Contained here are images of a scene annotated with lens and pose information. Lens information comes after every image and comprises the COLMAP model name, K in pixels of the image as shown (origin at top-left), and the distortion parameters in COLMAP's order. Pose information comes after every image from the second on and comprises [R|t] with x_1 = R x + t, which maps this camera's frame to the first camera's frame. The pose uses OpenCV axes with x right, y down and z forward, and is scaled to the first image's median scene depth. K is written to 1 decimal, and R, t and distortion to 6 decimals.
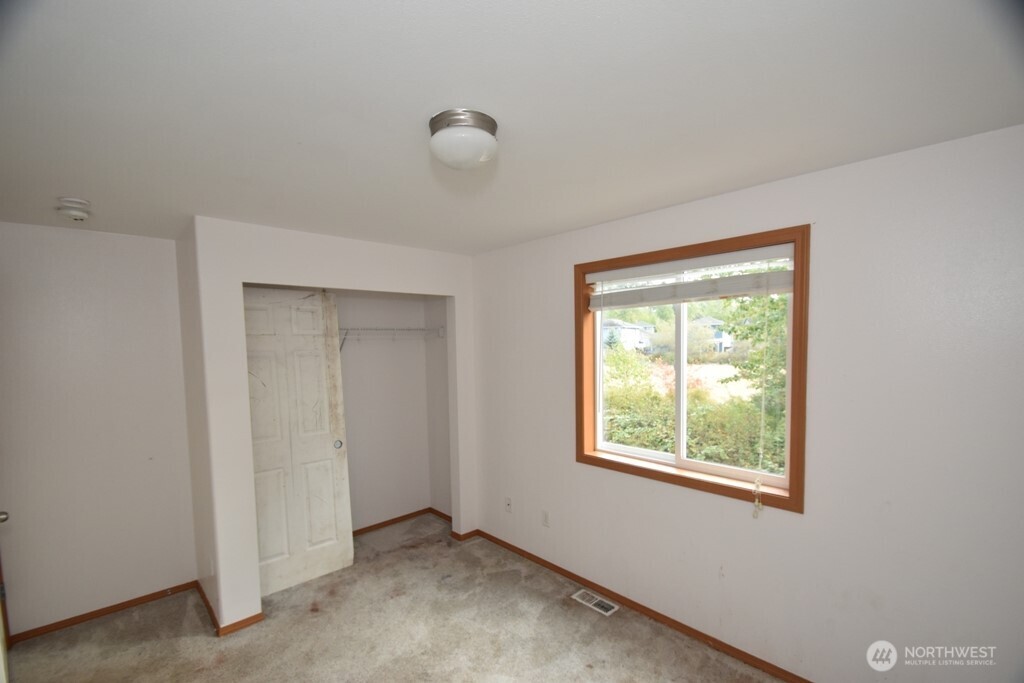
lens RADIAL K [[447.1, 0, 504.7], [0, 447.1, 369.8], [0, 0, 1]] dist [0.011552, -0.014668]
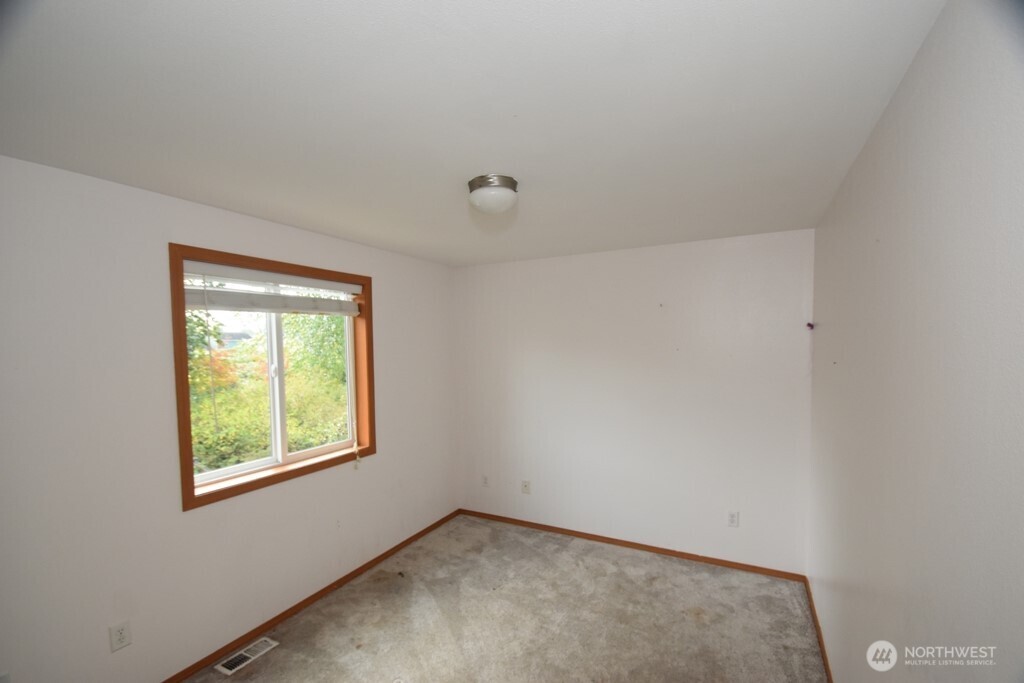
lens RADIAL K [[447.1, 0, 504.7], [0, 447.1, 369.8], [0, 0, 1]] dist [0.011552, -0.014668]
pose [[-0.321535, -0.030748, 0.946398, -0.881715], [0.080673, 0.994949, 0.059734, -0.034619], [-0.943455, 0.095555, -0.317431, 0.906669]]
